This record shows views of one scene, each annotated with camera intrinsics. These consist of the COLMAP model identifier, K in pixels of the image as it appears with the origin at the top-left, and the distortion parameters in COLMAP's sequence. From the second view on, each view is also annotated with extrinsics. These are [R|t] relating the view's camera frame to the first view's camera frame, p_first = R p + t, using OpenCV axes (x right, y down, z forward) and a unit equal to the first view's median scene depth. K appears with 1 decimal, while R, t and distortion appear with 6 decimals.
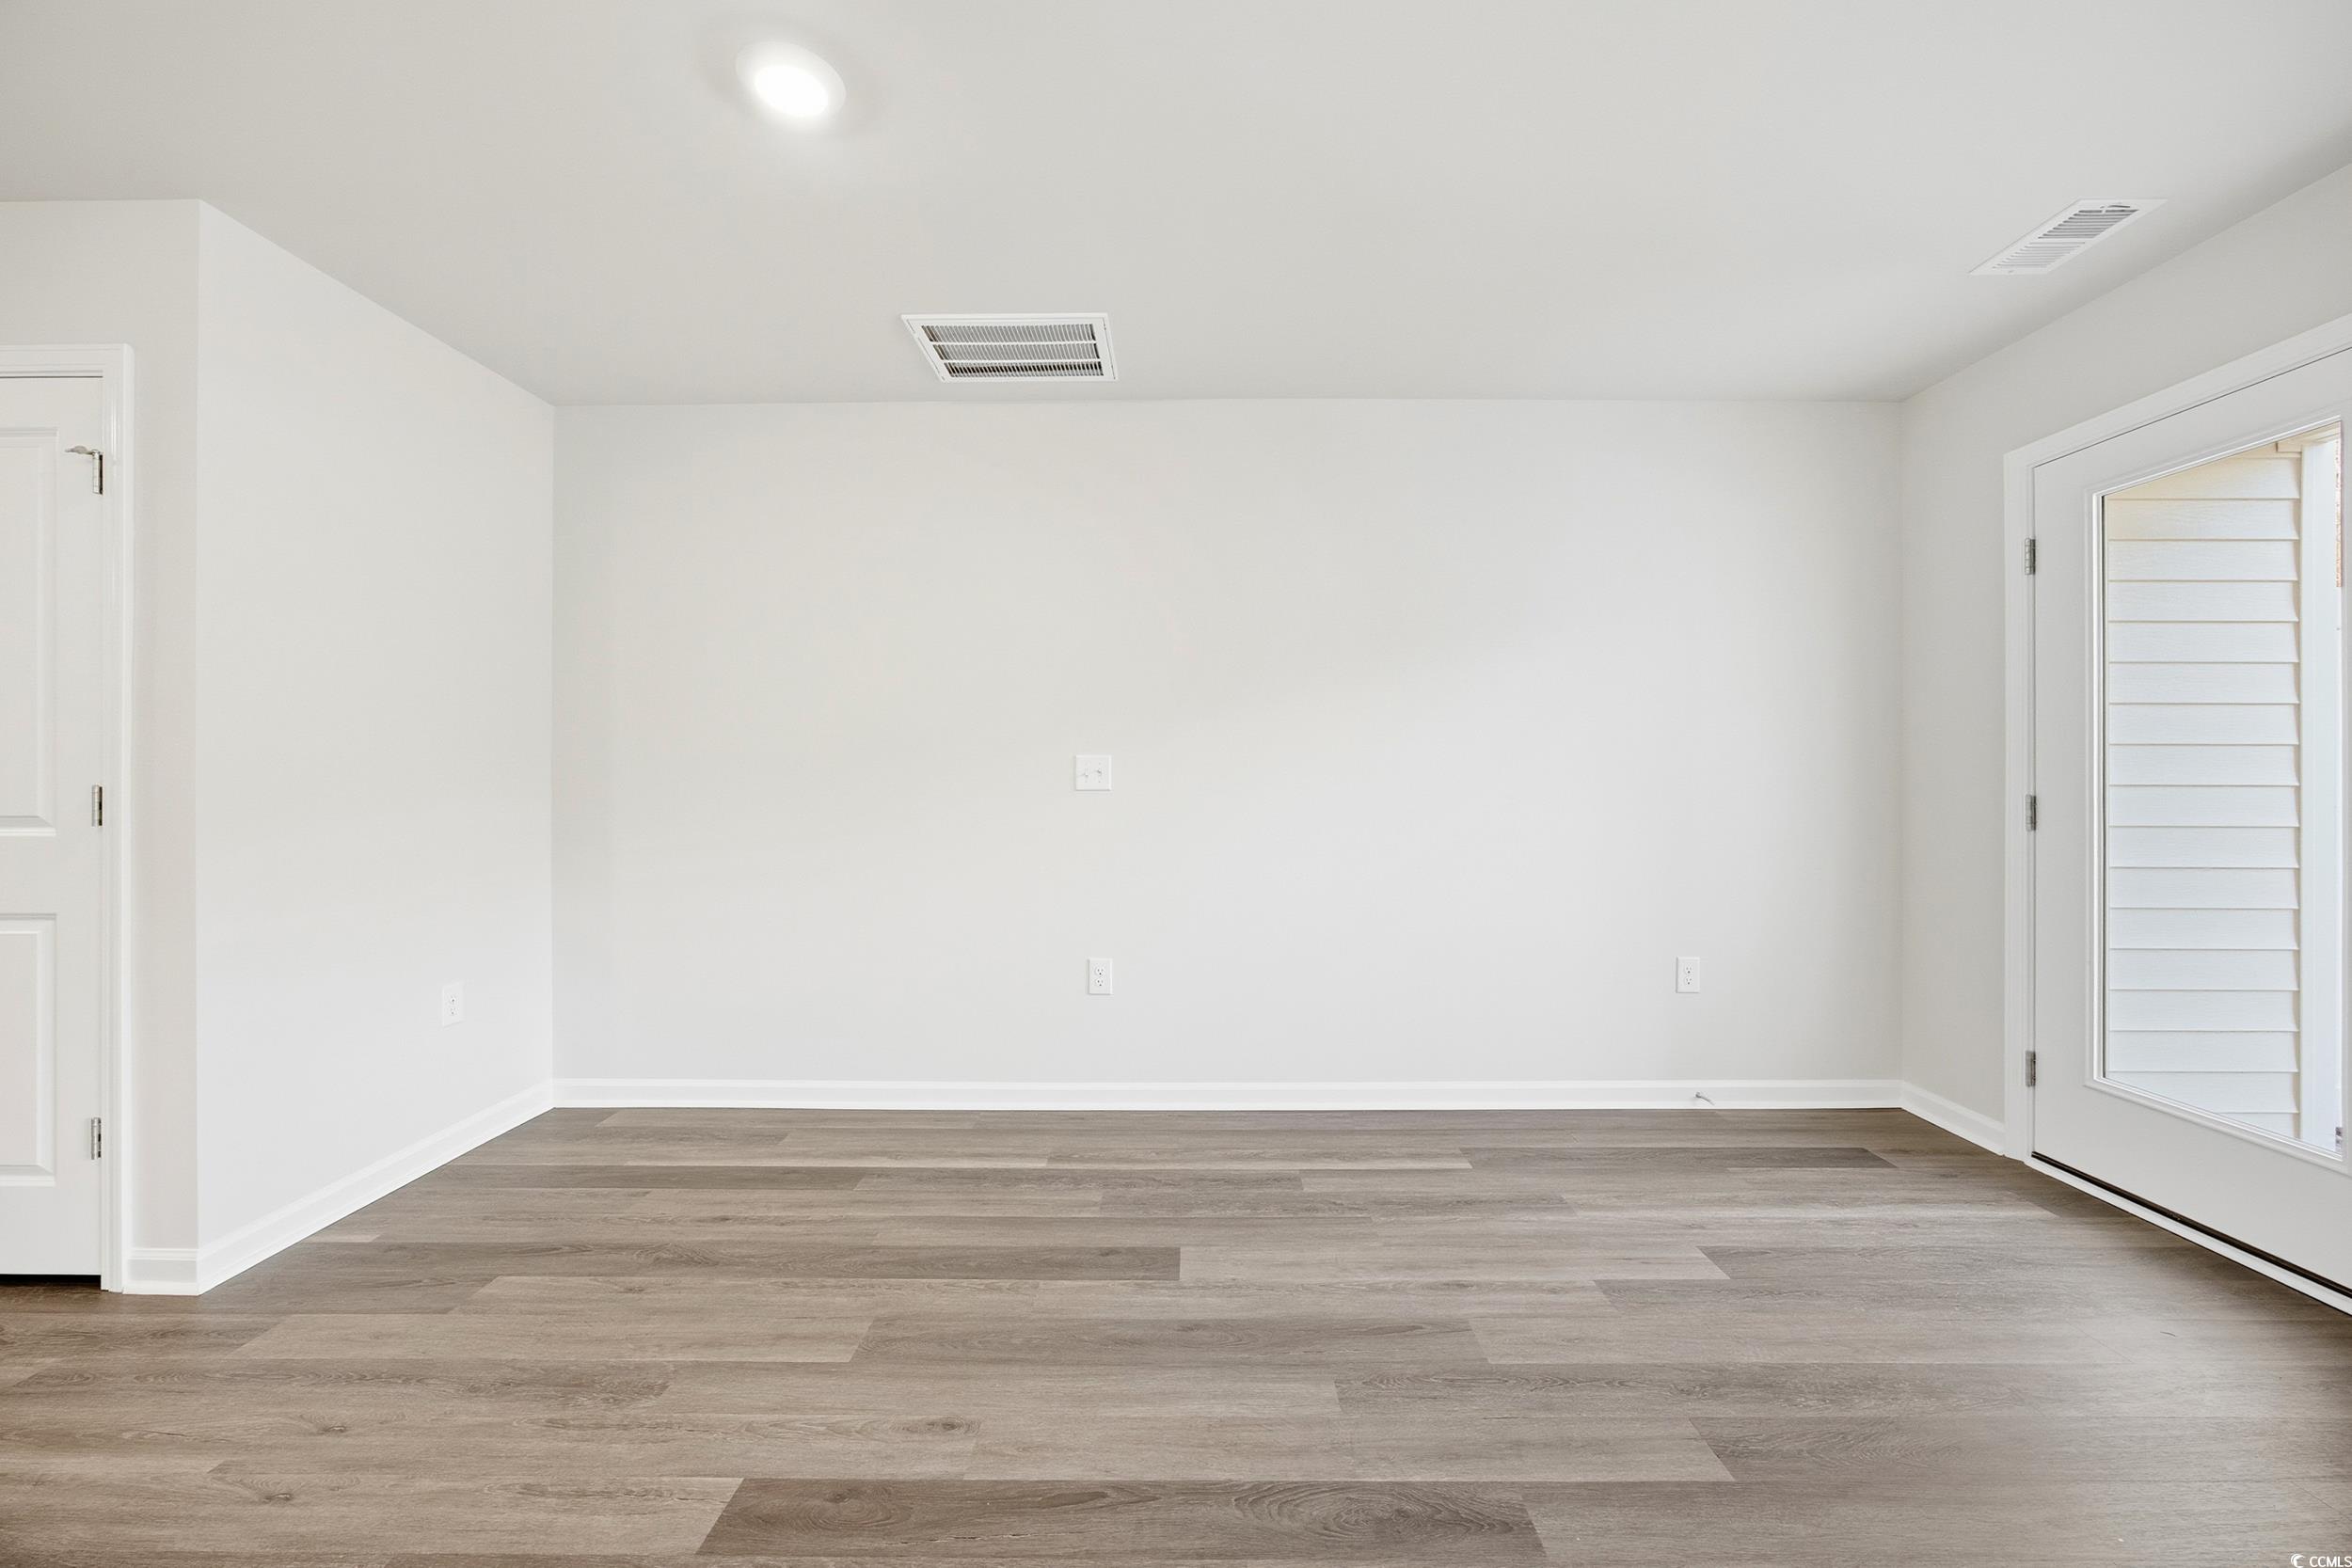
lens RADIAL K [[925.1, 0, 1176.0], [0, 925.1, 784.0], [0, 0, 1]] dist [-0.011105, 0.000485]
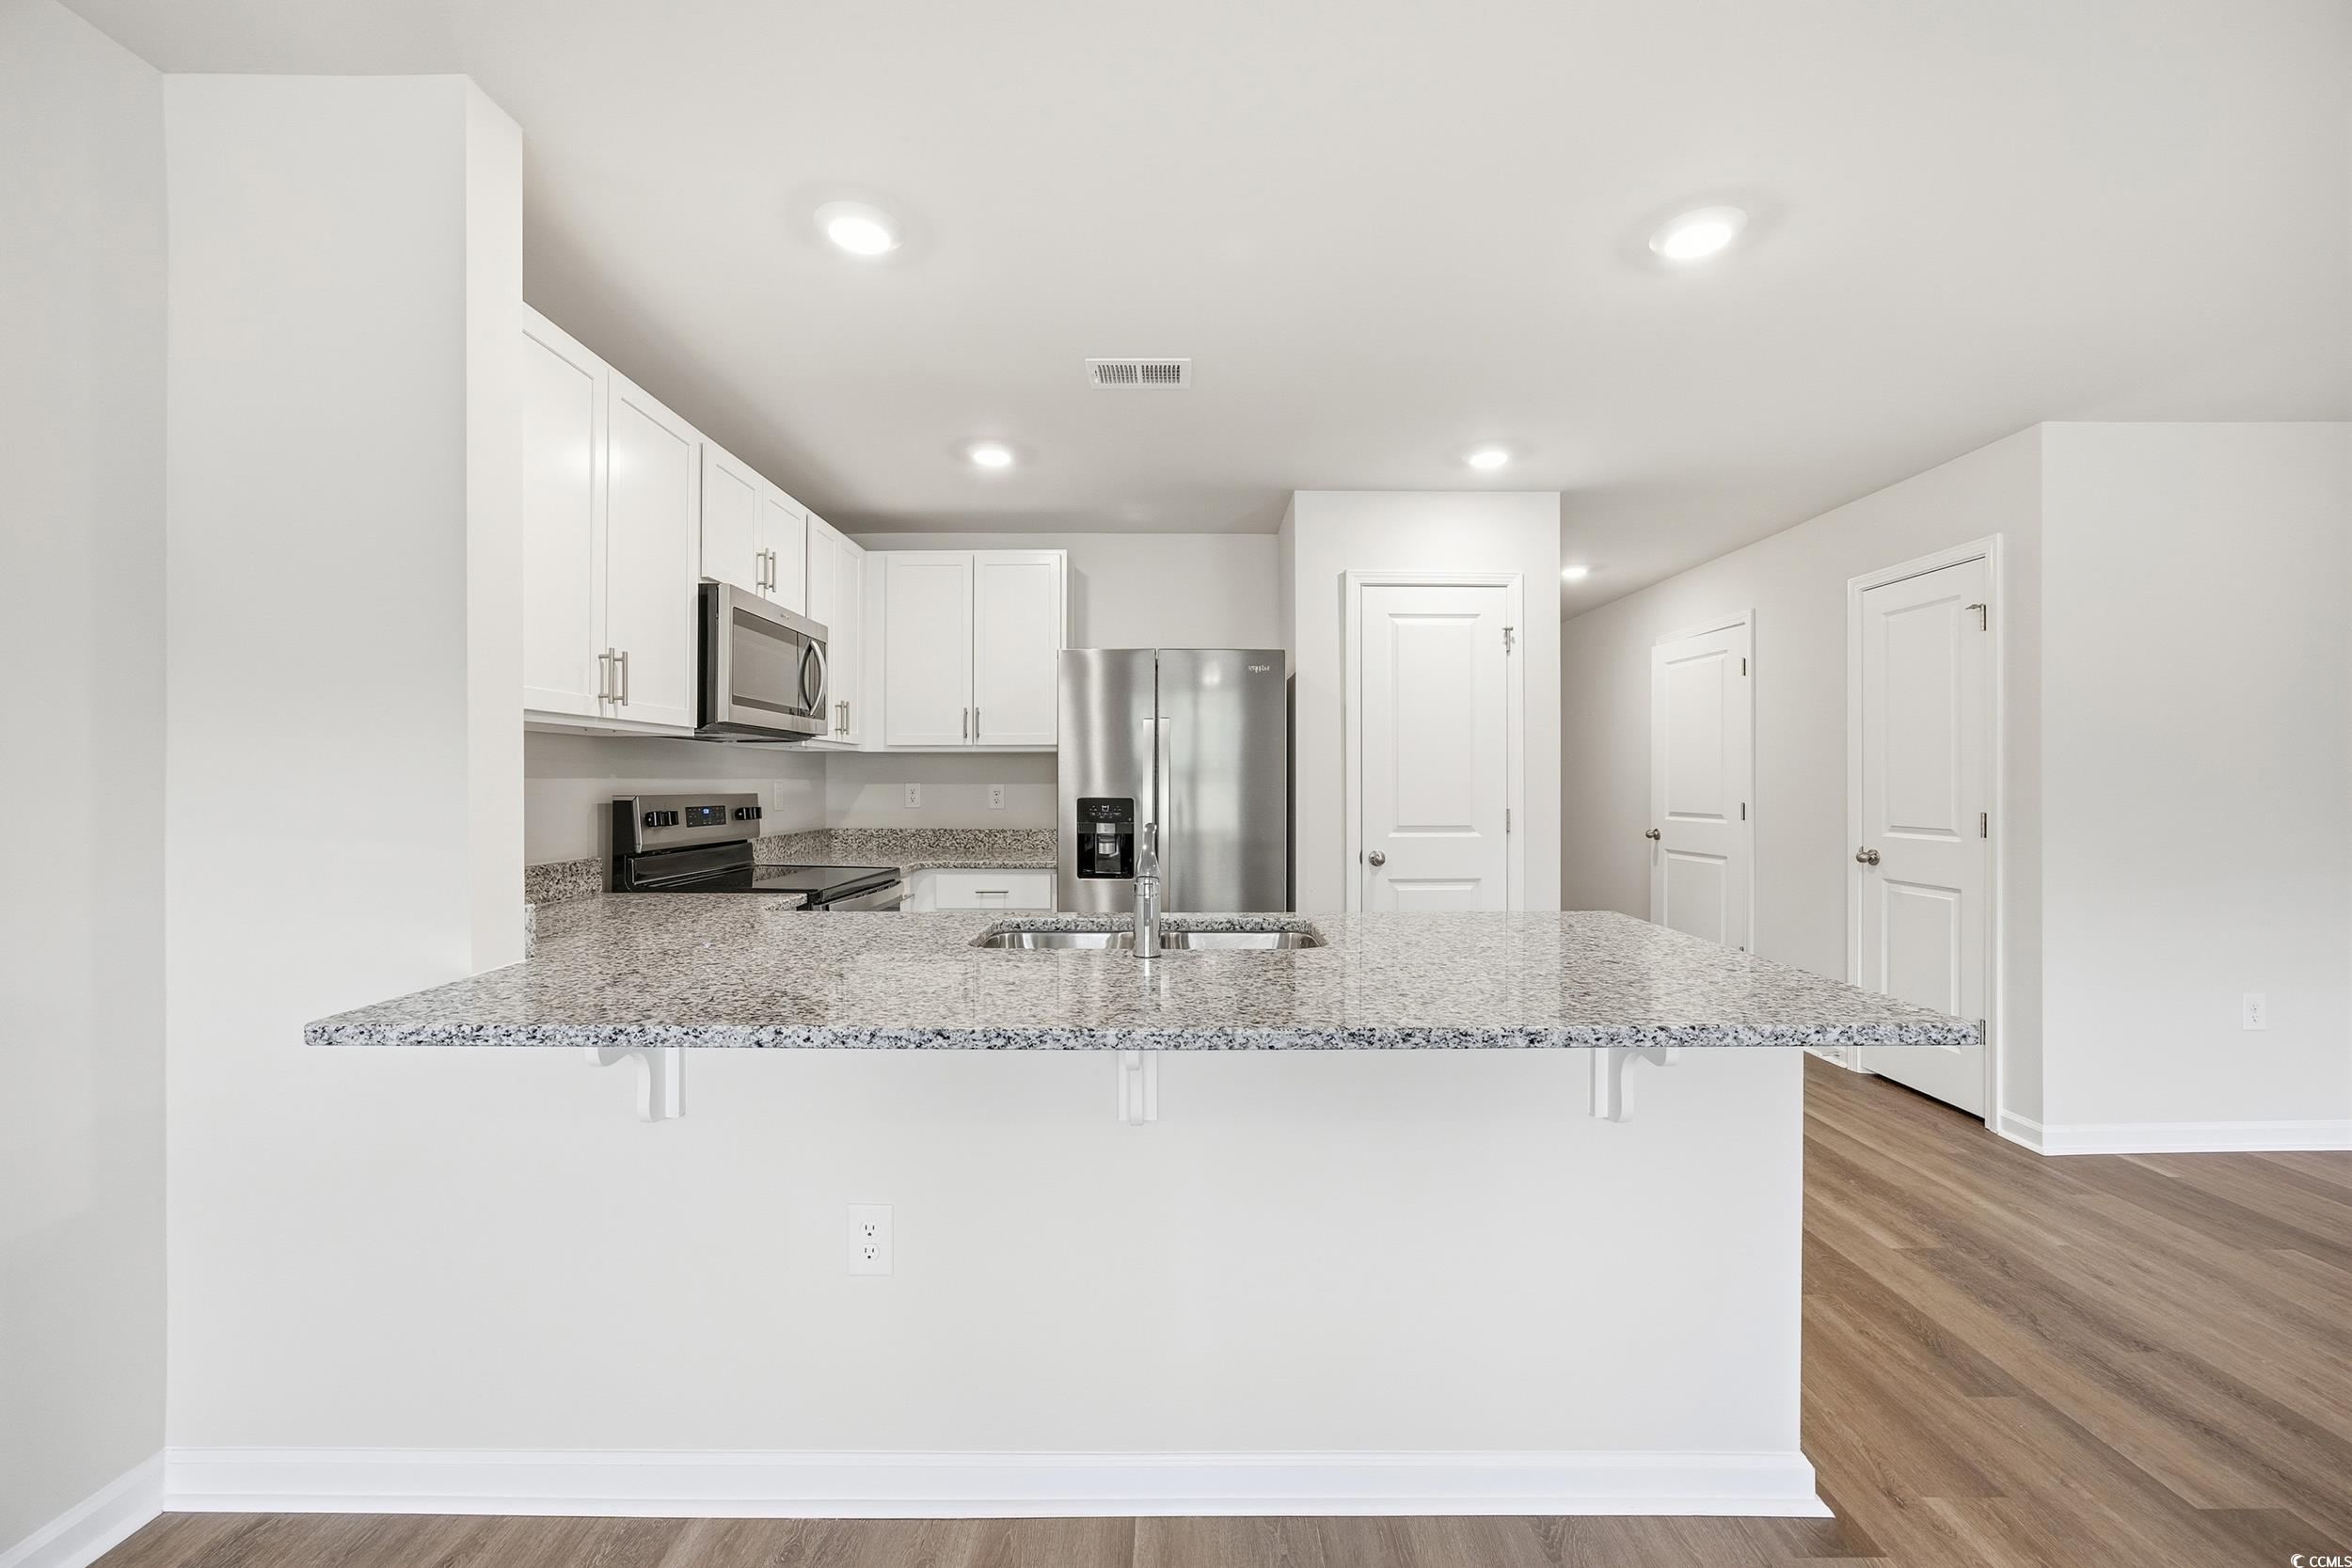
lens RADIAL K [[925.1, 0, 1176.0], [0, 925.1, 784.0], [0, 0, 1]] dist [-0.011105, 0.000485]
pose [[0.020902, -0.000774, -0.999781, 0.406454], [0.002898, 0.999996, -0.000713, -0.053333], [0.999777, -0.002883, 0.020904, -0.462717]]
